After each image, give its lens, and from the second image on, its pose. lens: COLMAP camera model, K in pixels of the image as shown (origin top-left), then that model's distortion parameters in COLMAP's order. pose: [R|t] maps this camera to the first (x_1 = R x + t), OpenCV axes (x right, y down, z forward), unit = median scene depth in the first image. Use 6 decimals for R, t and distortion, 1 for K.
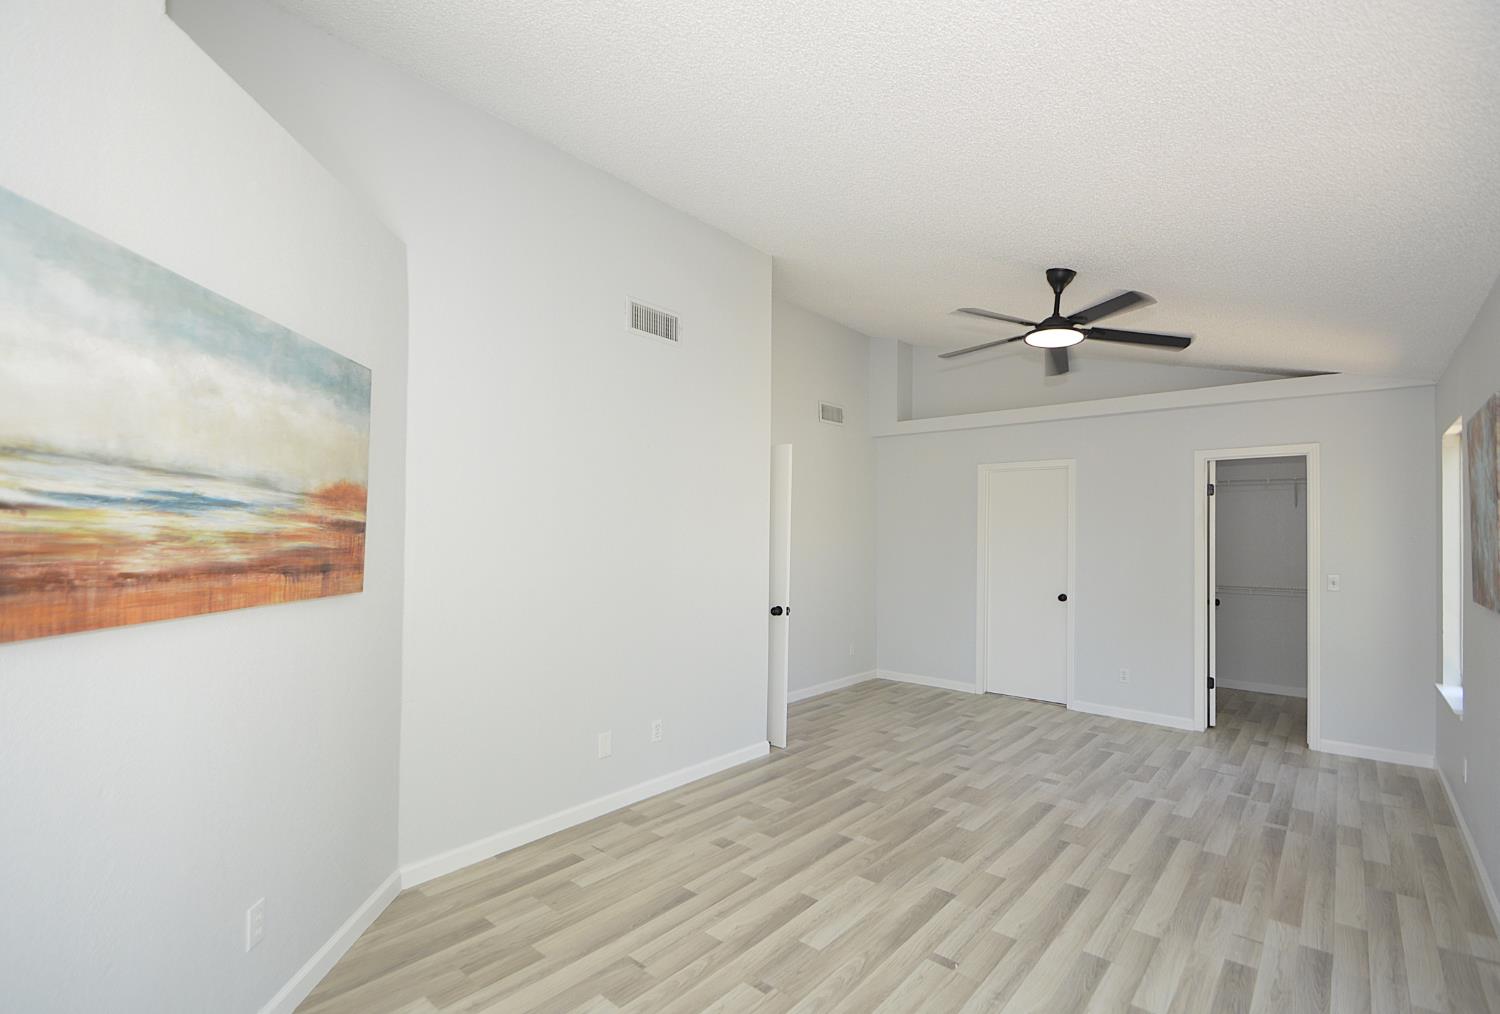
lens RADIAL K [[679.2, 0, 748.4], [0, 679.2, 526.9], [0, 0, 1]] dist [0.016476, -0.019696]
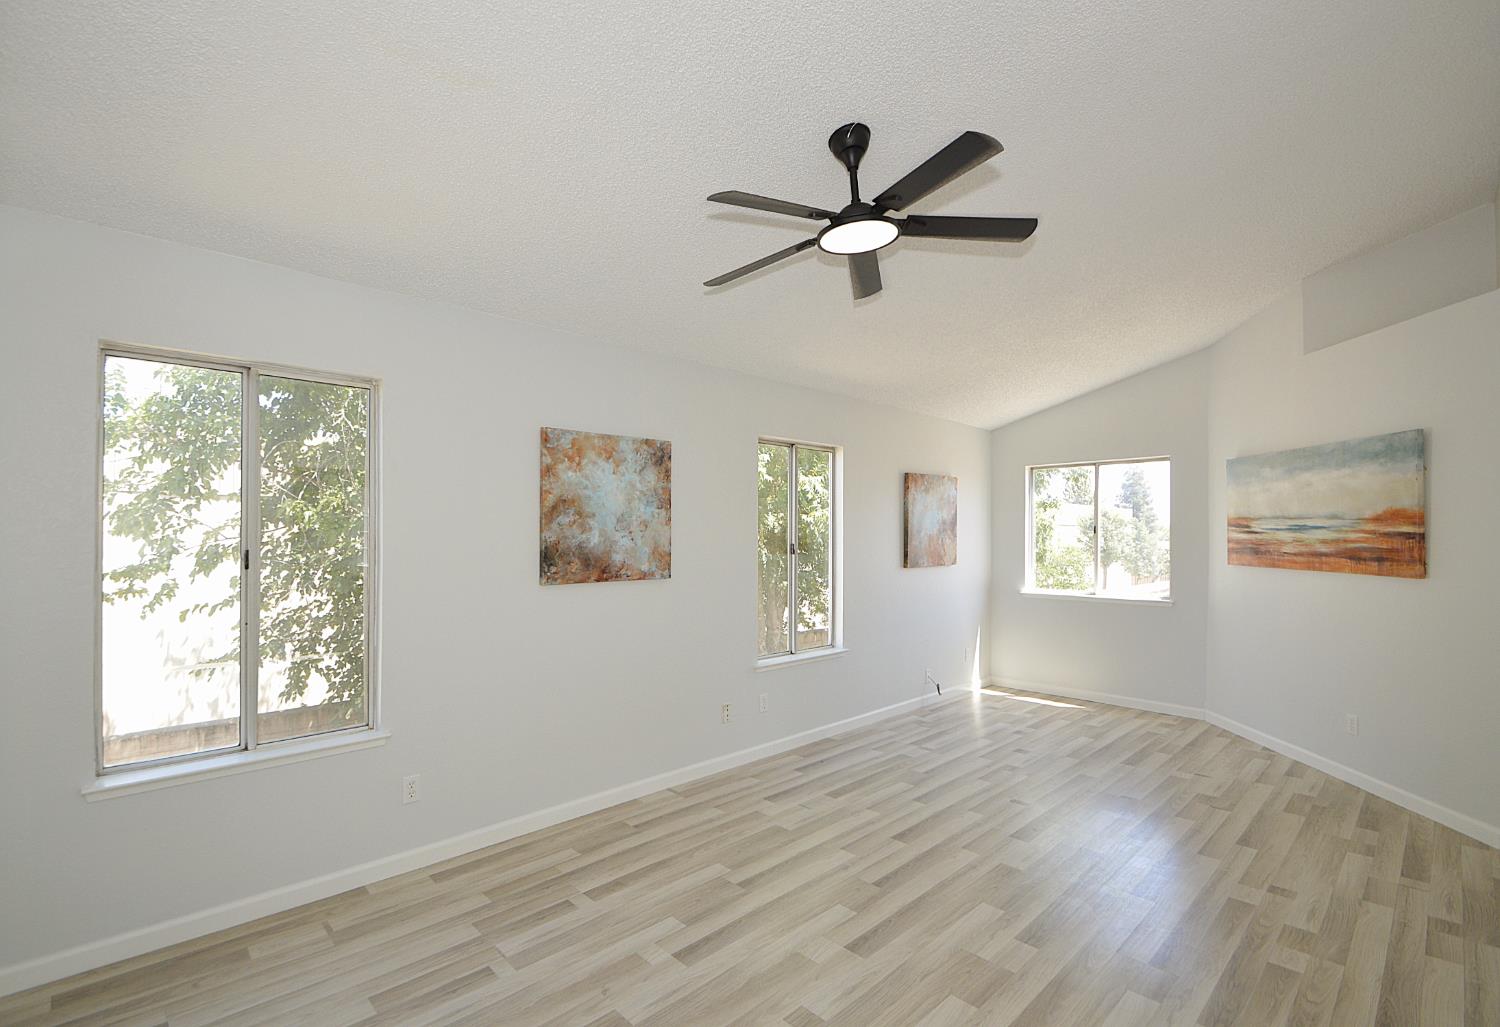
lens RADIAL K [[687.3, 0, 750.4], [0, 687.3, 529.0], [0, 0, 1]] dist [0.010044, -0.013652]
pose [[-0.996210, -0.014871, 0.085695, 0.618398], [-0.016777, 0.999627, -0.021564, 0.034444], [-0.085342, -0.022920, -0.996088, 2.107854]]
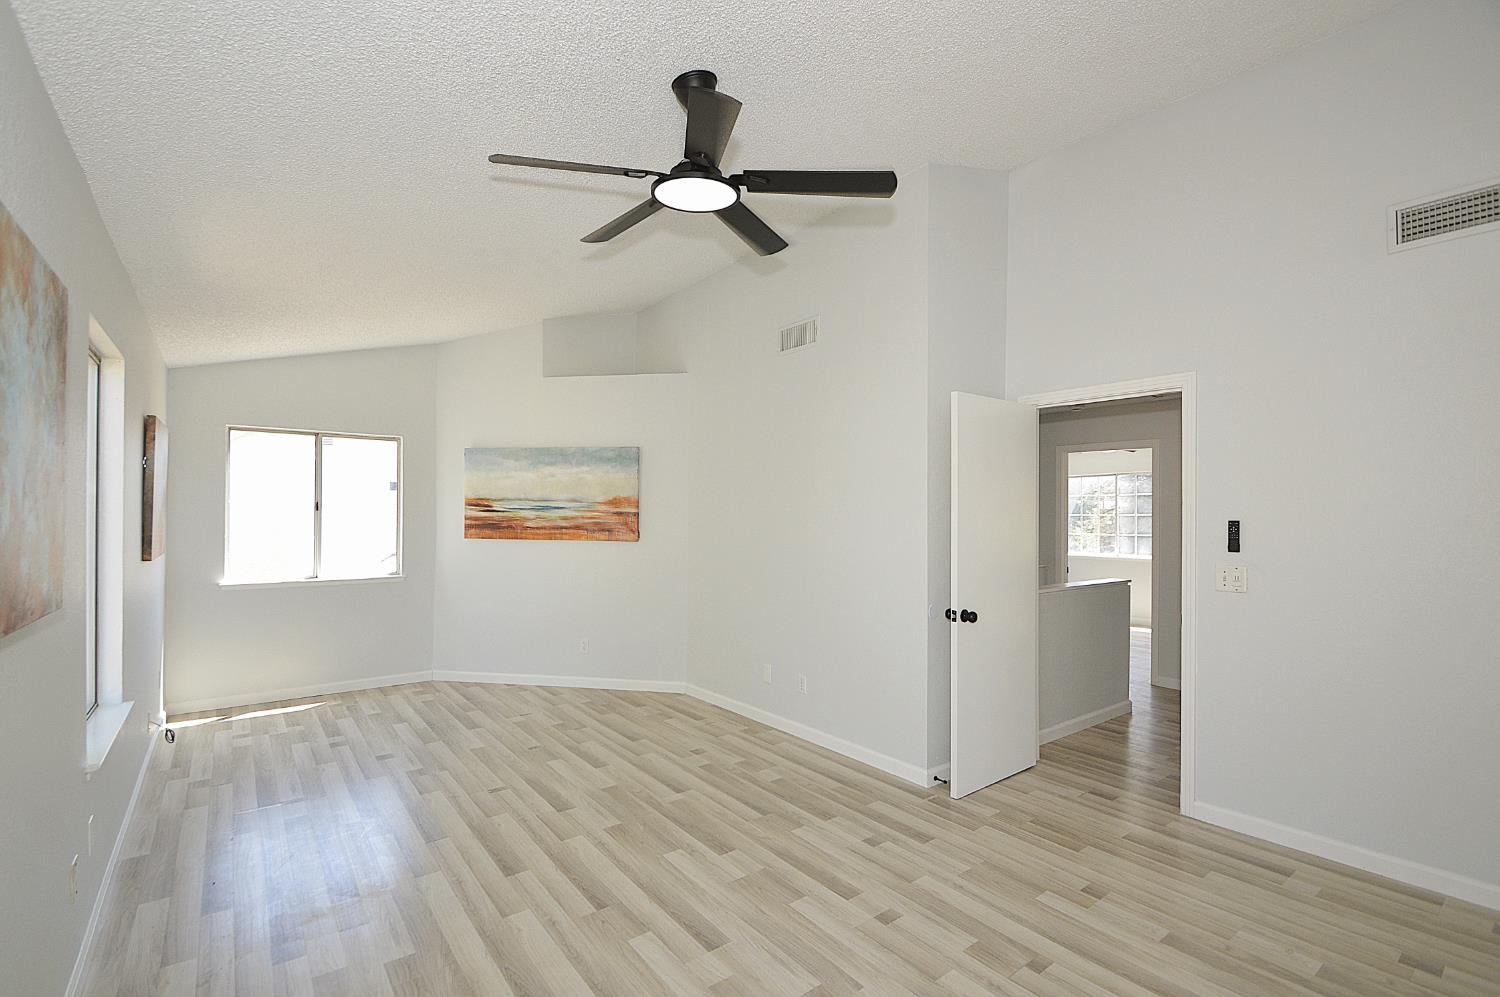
lens RADIAL K [[665.1, 0, 734.8], [0, 665.1, 519.5], [0, 0, 1]] dist [0.010022, -0.015368]
pose [[-0.205961, -0.009745, -0.978512, 1.304581], [0.006041, 0.999919, -0.011230, 0.037395], [0.978542, -0.008224, -0.205885, 1.450323]]
